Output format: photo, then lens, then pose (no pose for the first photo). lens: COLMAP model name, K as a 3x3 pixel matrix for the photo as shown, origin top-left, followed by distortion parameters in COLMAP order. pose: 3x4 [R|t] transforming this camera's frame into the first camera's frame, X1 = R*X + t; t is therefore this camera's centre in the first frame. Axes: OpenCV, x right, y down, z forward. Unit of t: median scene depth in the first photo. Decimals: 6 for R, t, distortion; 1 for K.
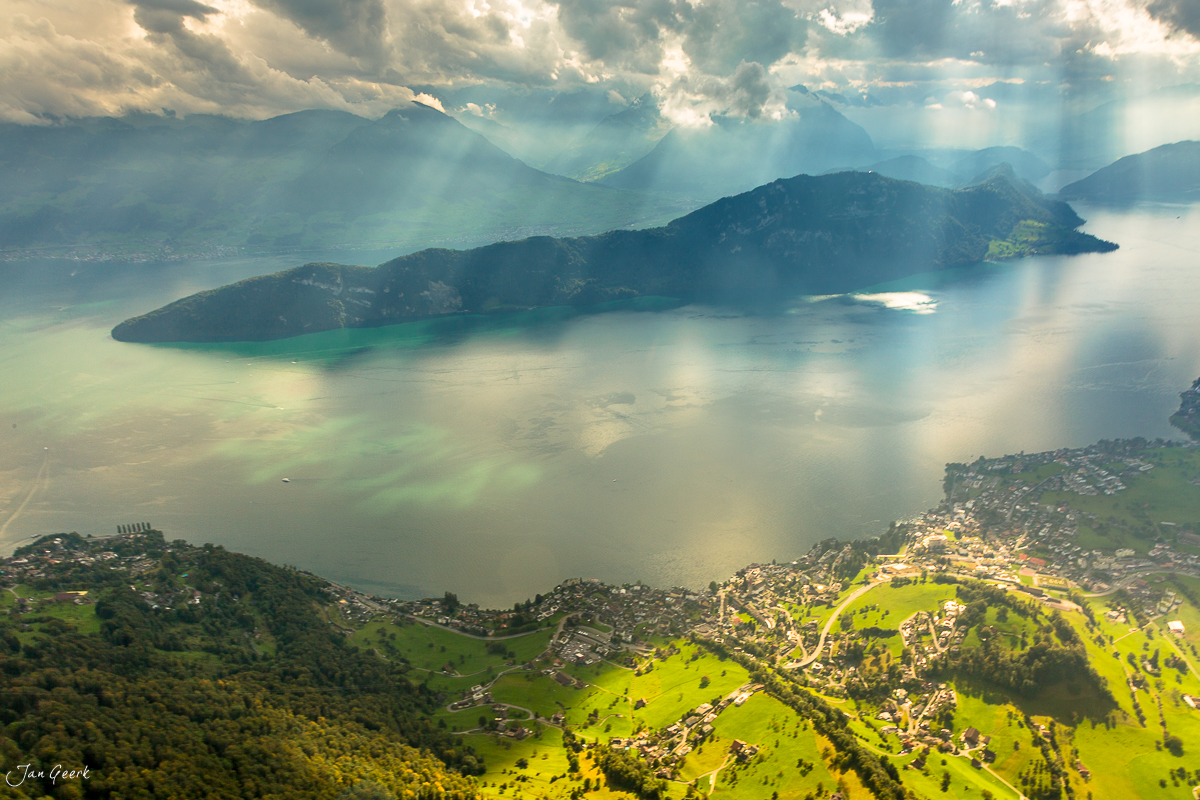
lens RADIAL K [[830.7, 0, 600.0], [0, 830.7, 400.0], [0, 0, 1]] dist [0.000273, -0.000889]
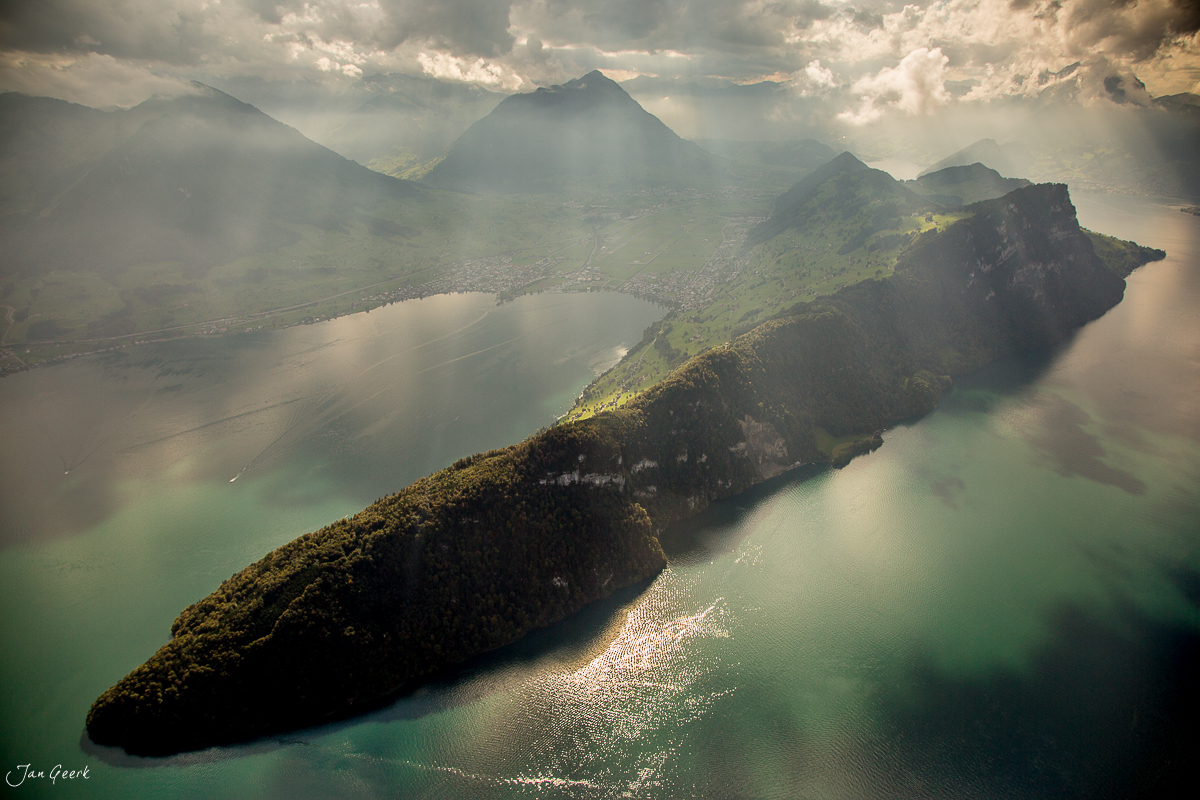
lens RADIAL K [[800.2, 0, 600.0], [0, 800.2, 400.0], [0, 0, 1]] dist [-0.129394, 0.078571]
pose [[0.892258, -0.146697, 0.427031, -0.440830], [0.128576, 0.989144, 0.071144, -0.181409], [-0.432832, -0.008573, 0.901434, 0.531510]]
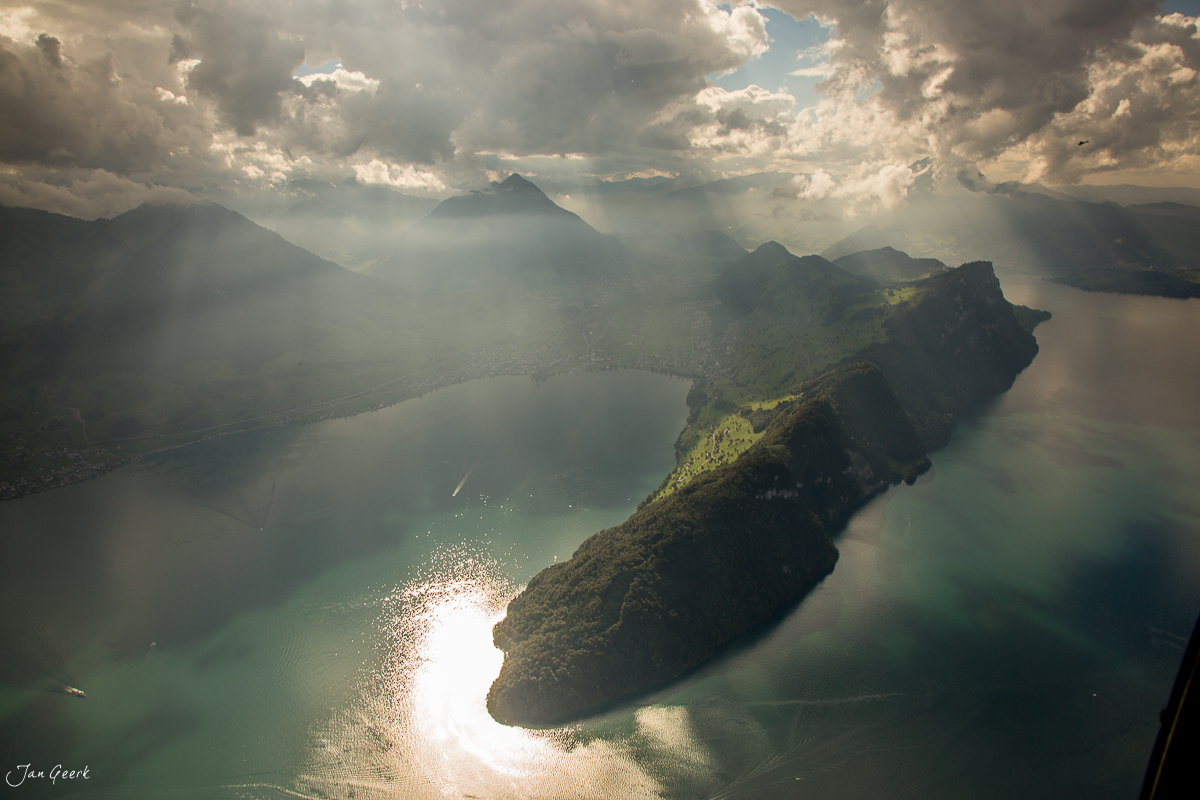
lens RADIAL K [[800.2, 0, 600.0], [0, 800.2, 400.0], [0, 0, 1]] dist [-0.129394, 0.078571]
pose [[0.799056, -0.146875, 0.583041, -0.650800], [0.191070, 0.981468, -0.014617, -0.189478], [-0.570089, 0.123081, 0.812311, 0.532145]]
